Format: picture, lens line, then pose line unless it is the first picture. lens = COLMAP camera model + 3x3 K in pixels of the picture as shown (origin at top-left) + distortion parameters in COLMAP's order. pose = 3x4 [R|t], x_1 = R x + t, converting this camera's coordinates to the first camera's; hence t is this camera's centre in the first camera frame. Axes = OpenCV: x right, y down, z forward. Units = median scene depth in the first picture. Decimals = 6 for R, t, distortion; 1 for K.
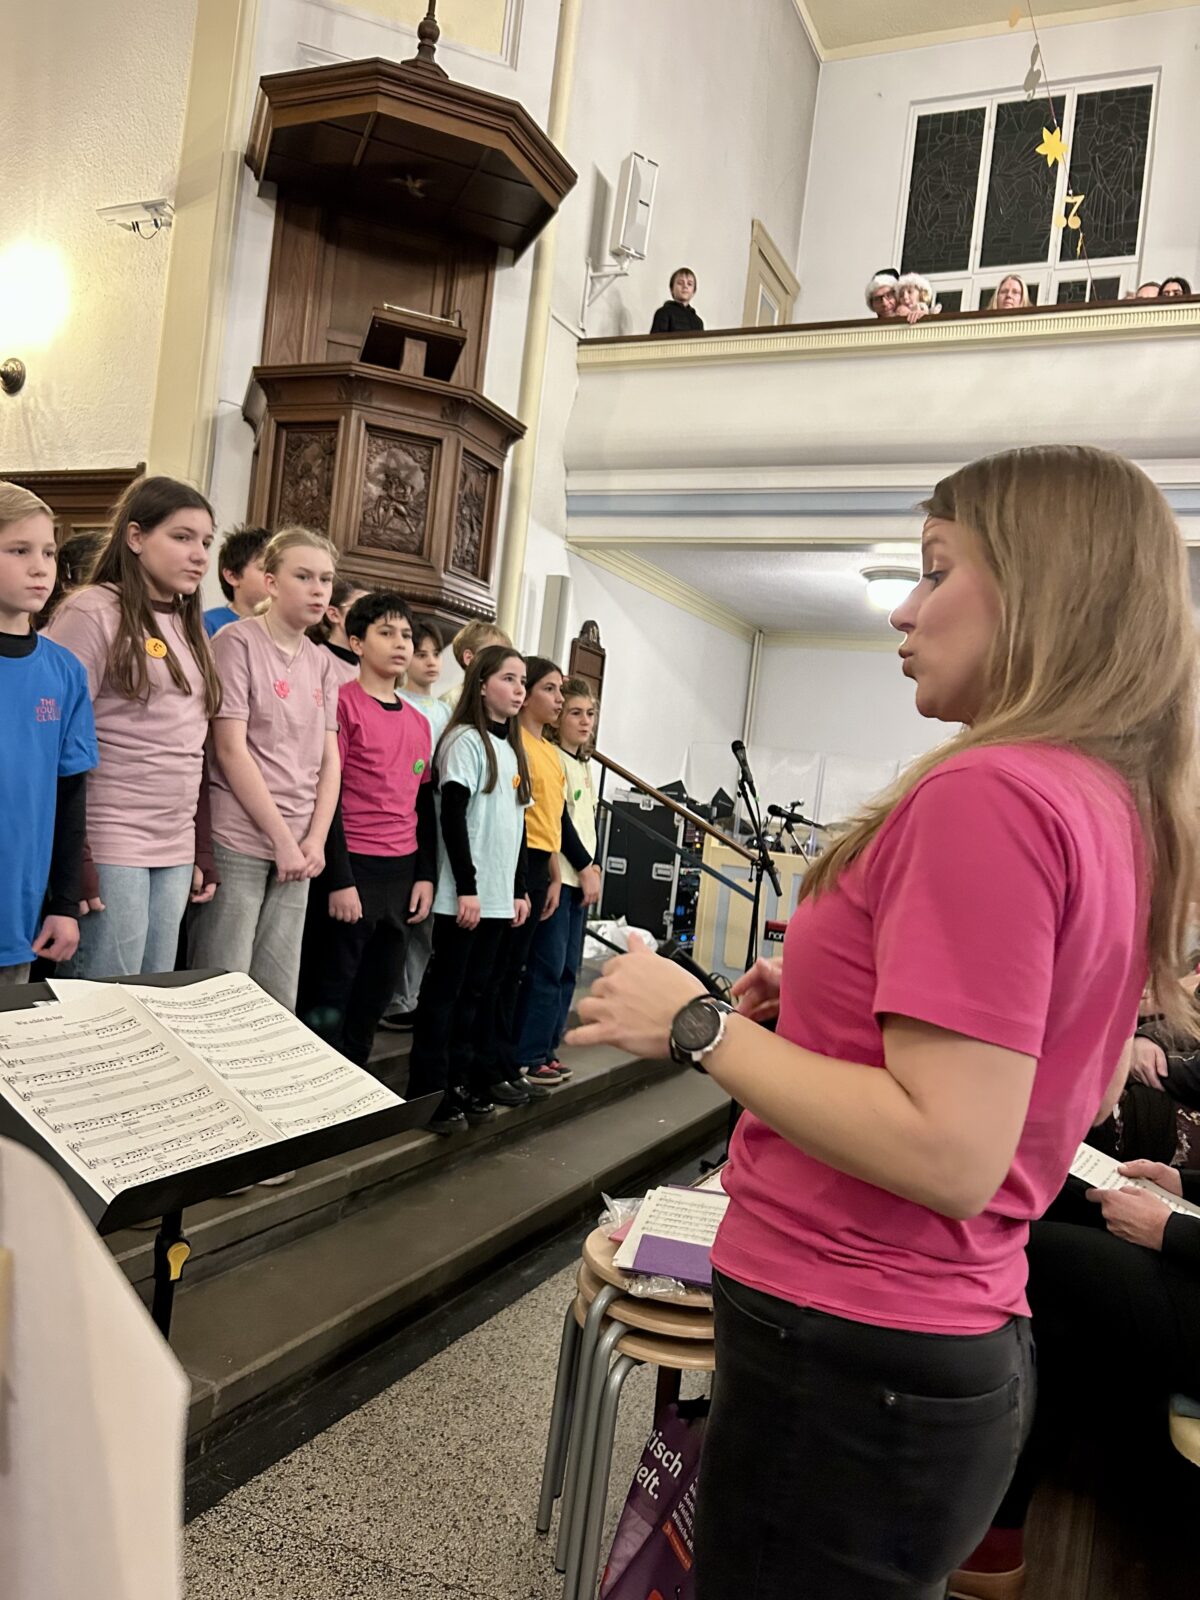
lens RADIAL K [[1215.5, 0, 597.2], [0, 1215.5, 802.8], [0, 0, 1]] dist [0.041060, -0.042211]
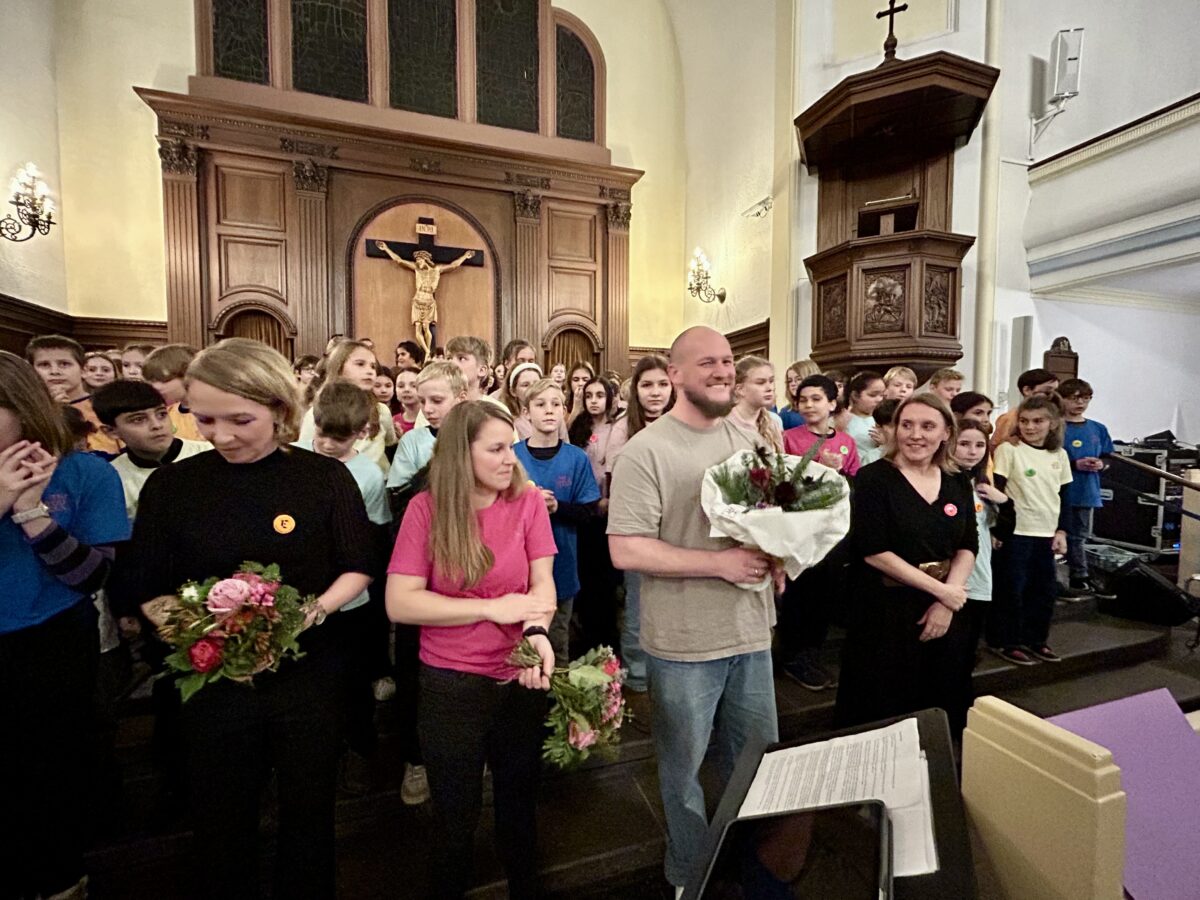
lens RADIAL K [[518.5, 0, 596.9], [0, 518.5, 450.2], [0, 0, 1]] dist [-0.000435, 0.001446]
pose [[0.679327, -0.074111, -0.730083, 0.082981], [0.071433, 0.996841, -0.034723, -0.032872], [0.730350, -0.028564, 0.682475, 0.139424]]
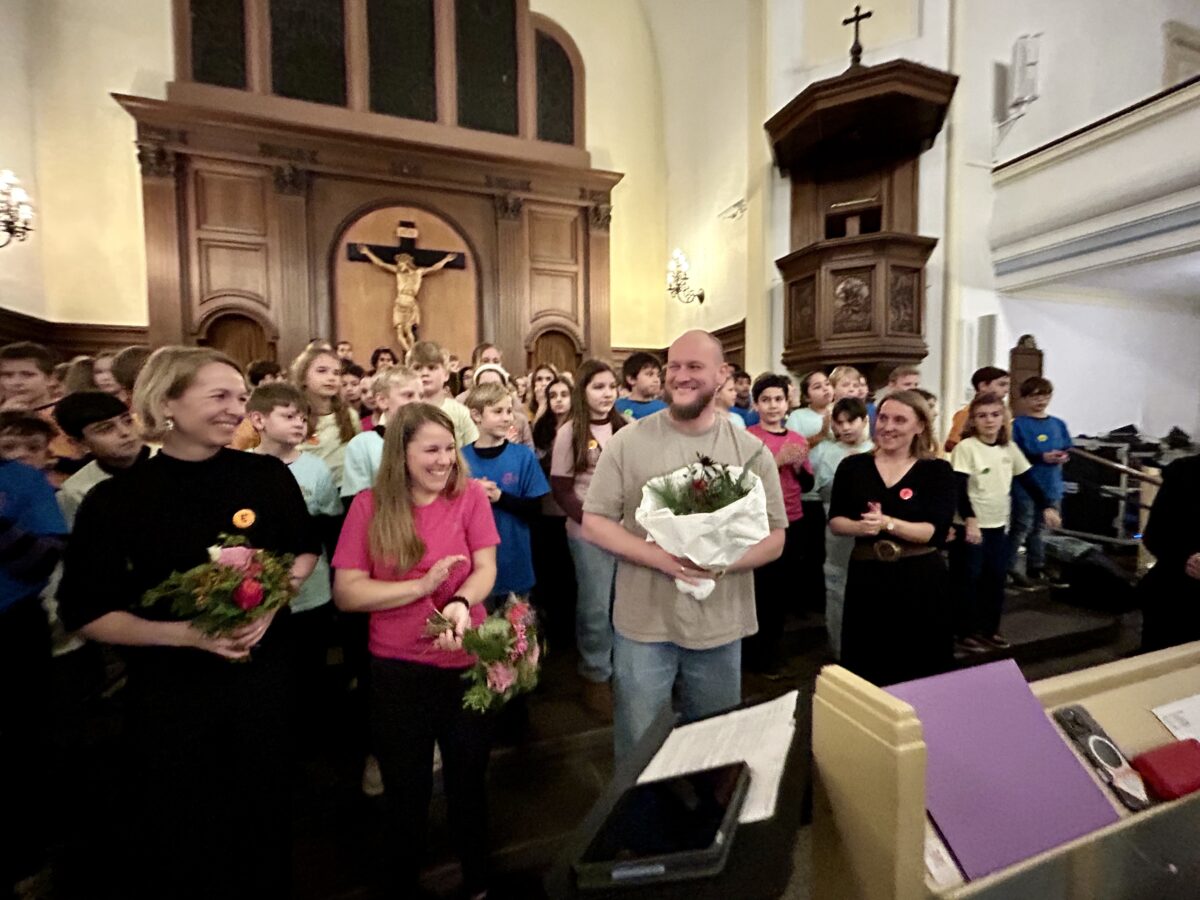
lens RADIAL K [[518.5, 0, 597.5], [0, 518.5, 449.6], [0, 0, 1]] dist [-0.000435, 0.001446]
pose [[0.687470, -0.081867, -0.721583, 0.109813], [0.083431, 0.995950, -0.033509, -0.030912], [0.721404, -0.037165, 0.691516, 0.148752]]
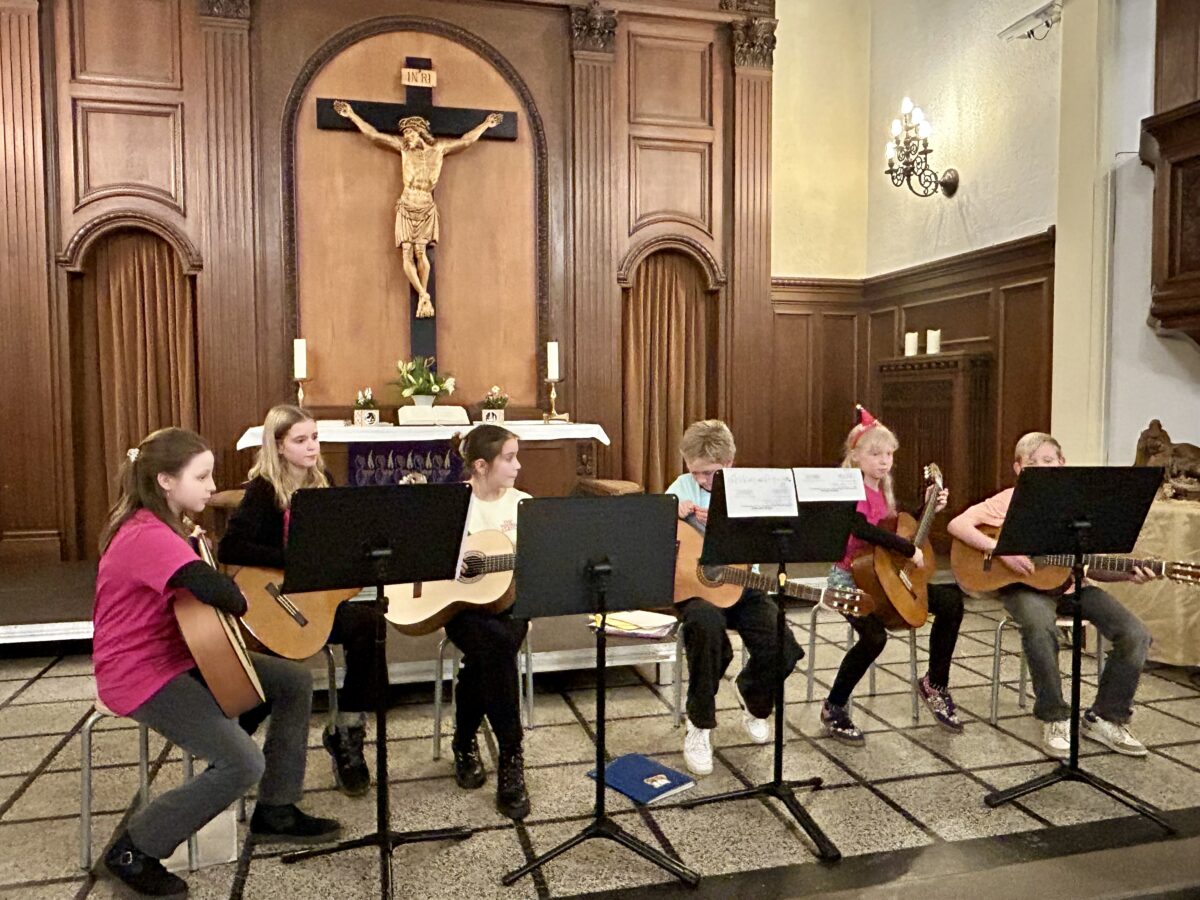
lens RADIAL K [[905.2, 0, 594.0], [0, 905.2, 449.9], [0, 0, 1]] dist [0.004013, -0.010062]
pose [[0.632136, -0.072279, -0.771479, 0.009353], [0.072661, 0.996782, -0.033850, -0.066059], [0.771443, -0.034659, 0.635353, 0.093640]]
